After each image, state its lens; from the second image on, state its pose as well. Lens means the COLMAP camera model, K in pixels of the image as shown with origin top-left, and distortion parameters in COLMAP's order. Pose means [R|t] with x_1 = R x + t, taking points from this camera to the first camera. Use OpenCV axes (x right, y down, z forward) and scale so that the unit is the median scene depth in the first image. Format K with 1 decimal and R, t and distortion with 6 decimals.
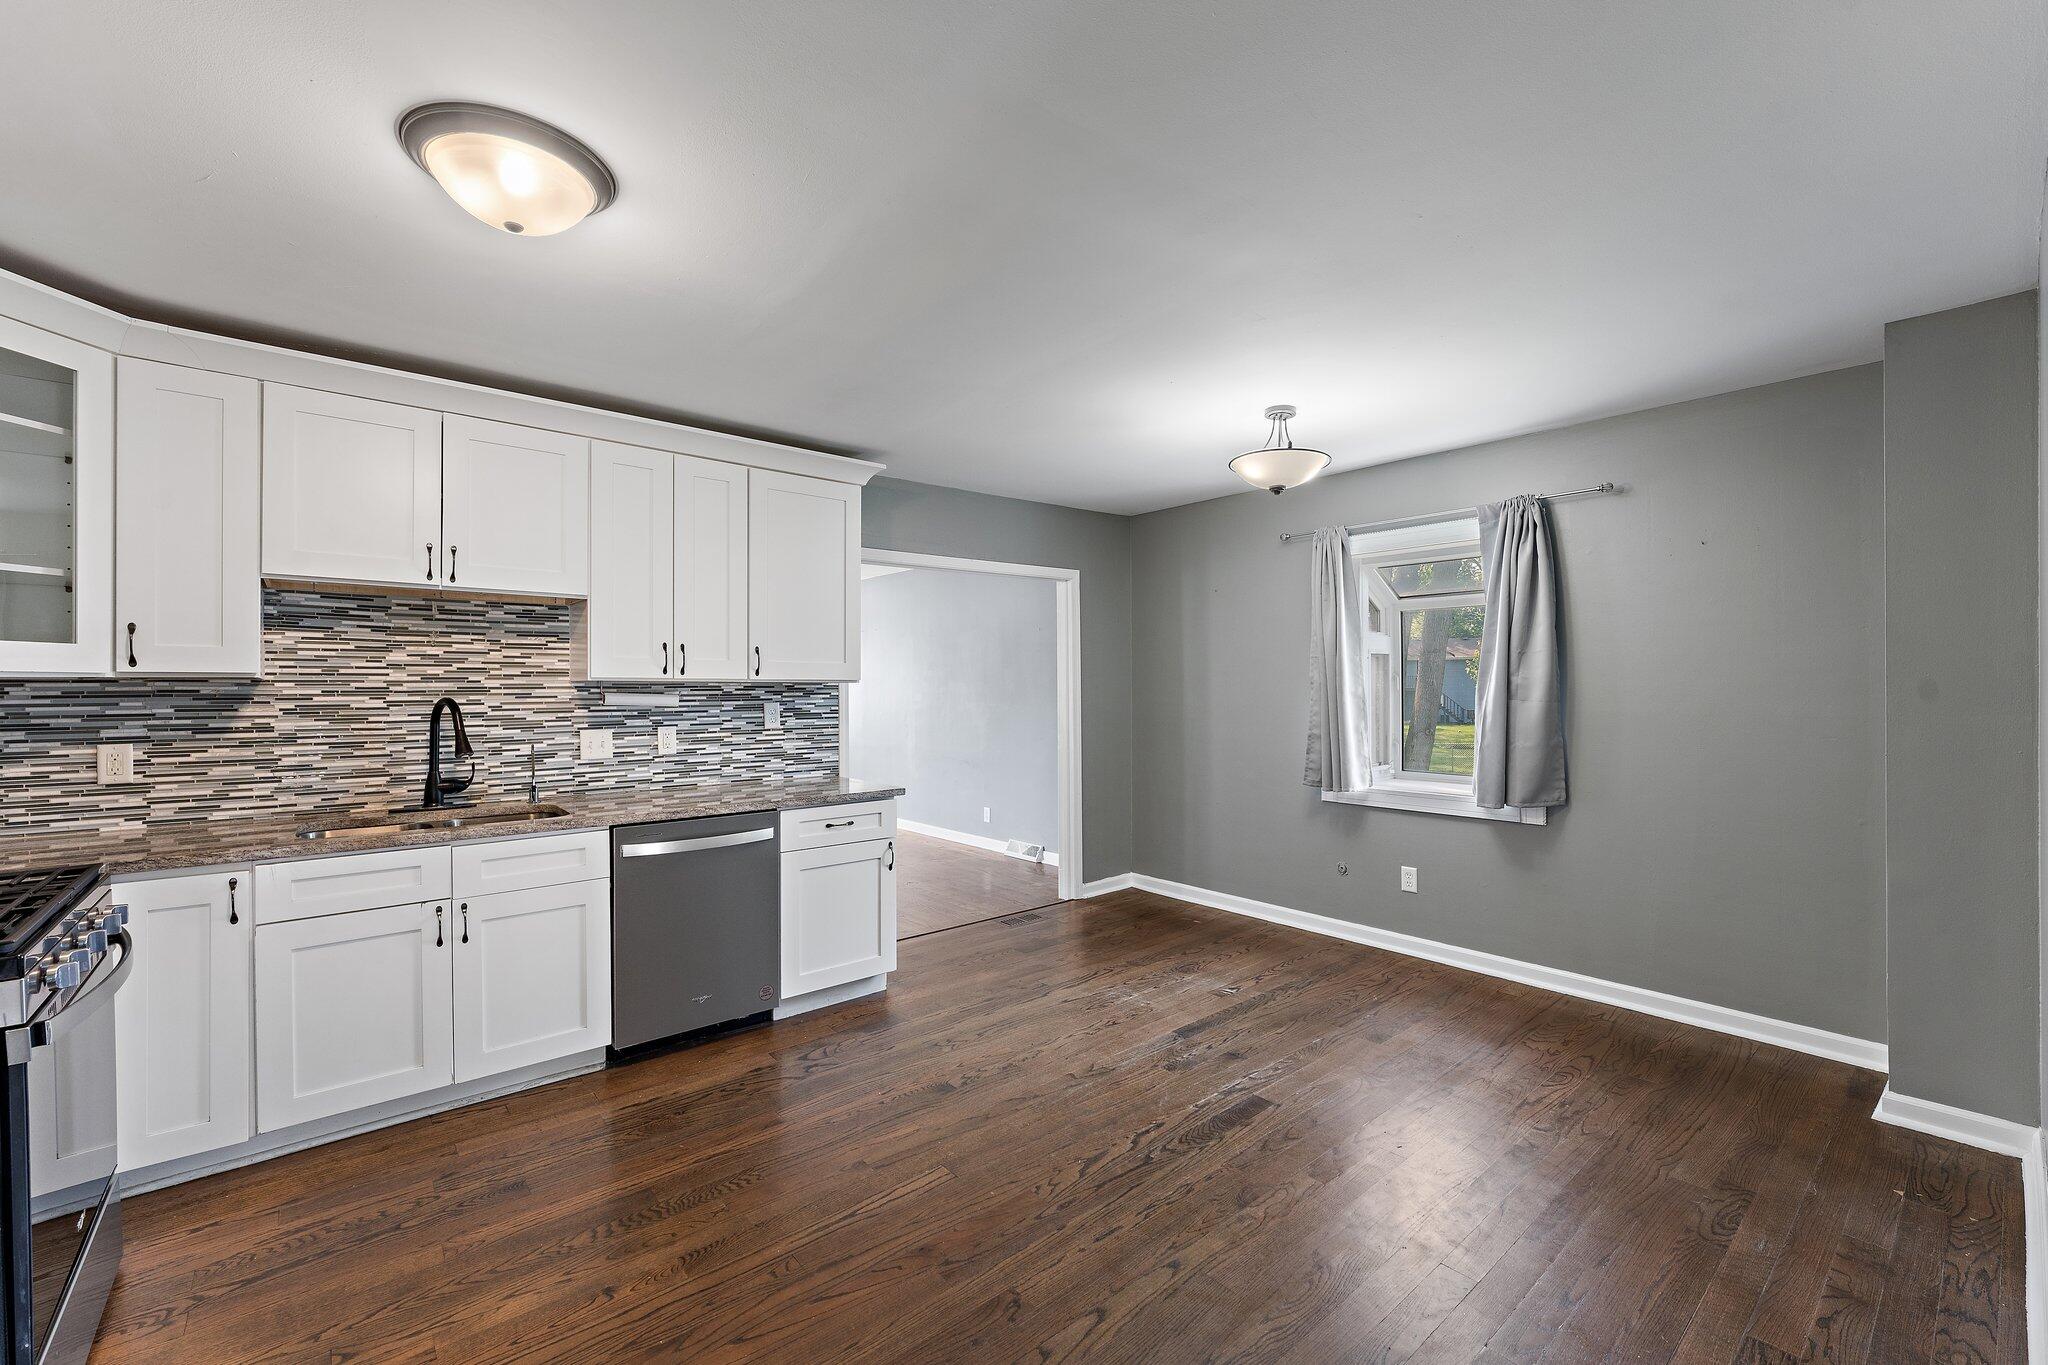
lens RADIAL K [[831.2, 0, 1022.7], [0, 831.2, 690.1], [0, 0, 1]] dist [0.000070, 0.000017]
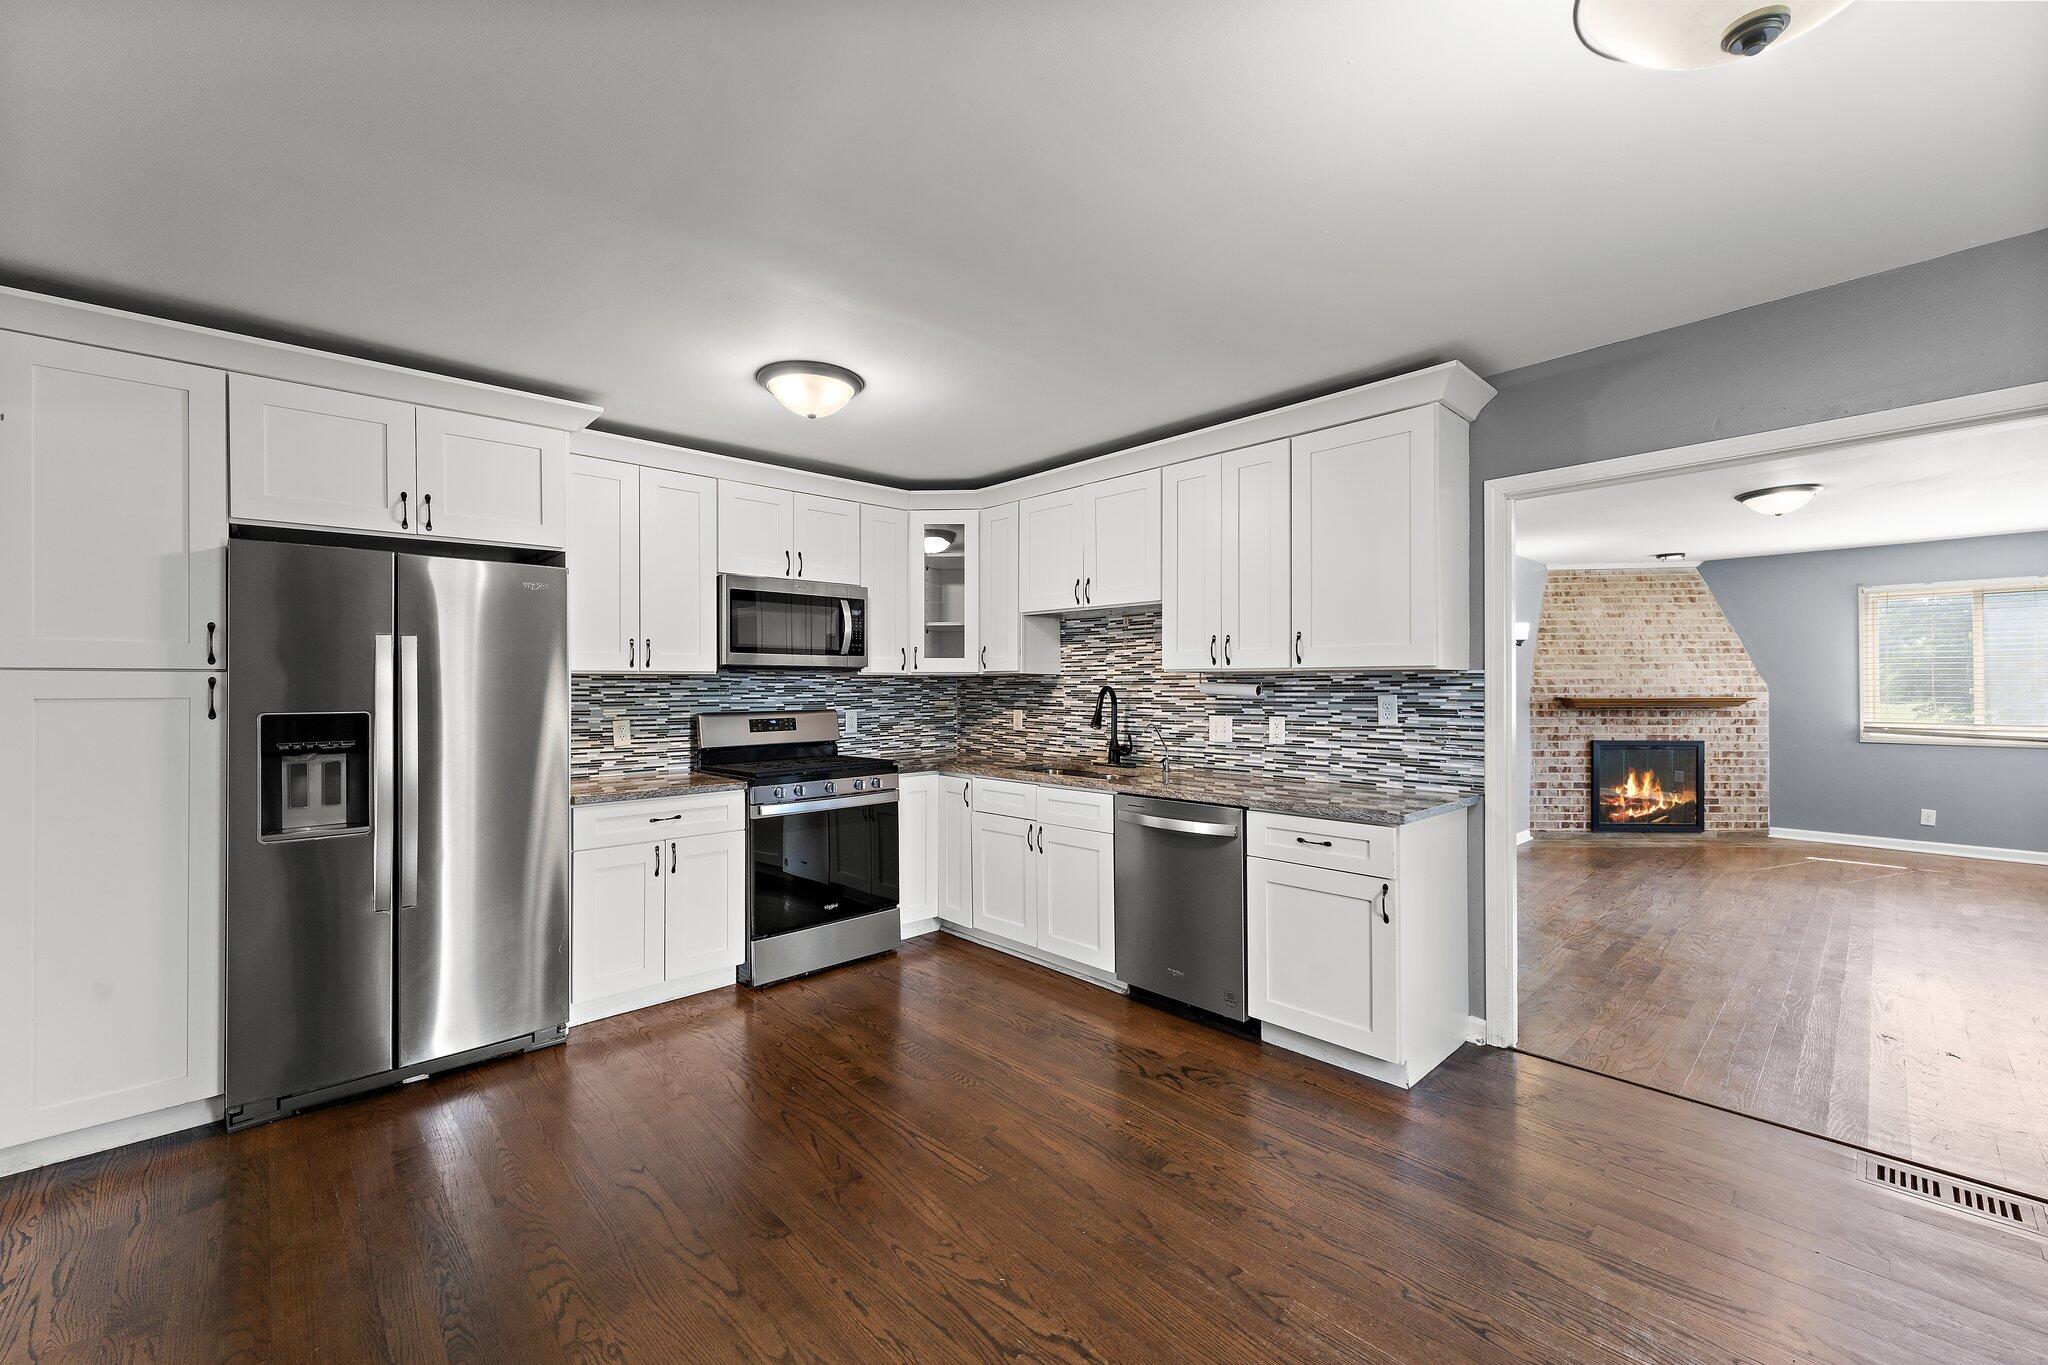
lens RADIAL K [[827.6, 0, 1023.8], [0, 827.6, 688.5], [0, 0, 1]] dist [0.013040, 0.000063]
pose [[0.057329, 0.009681, -0.998308, 0.592123], [0.004460, 0.999941, 0.009953, -0.001537], [0.998345, -0.005023, 0.057282, 0.677485]]
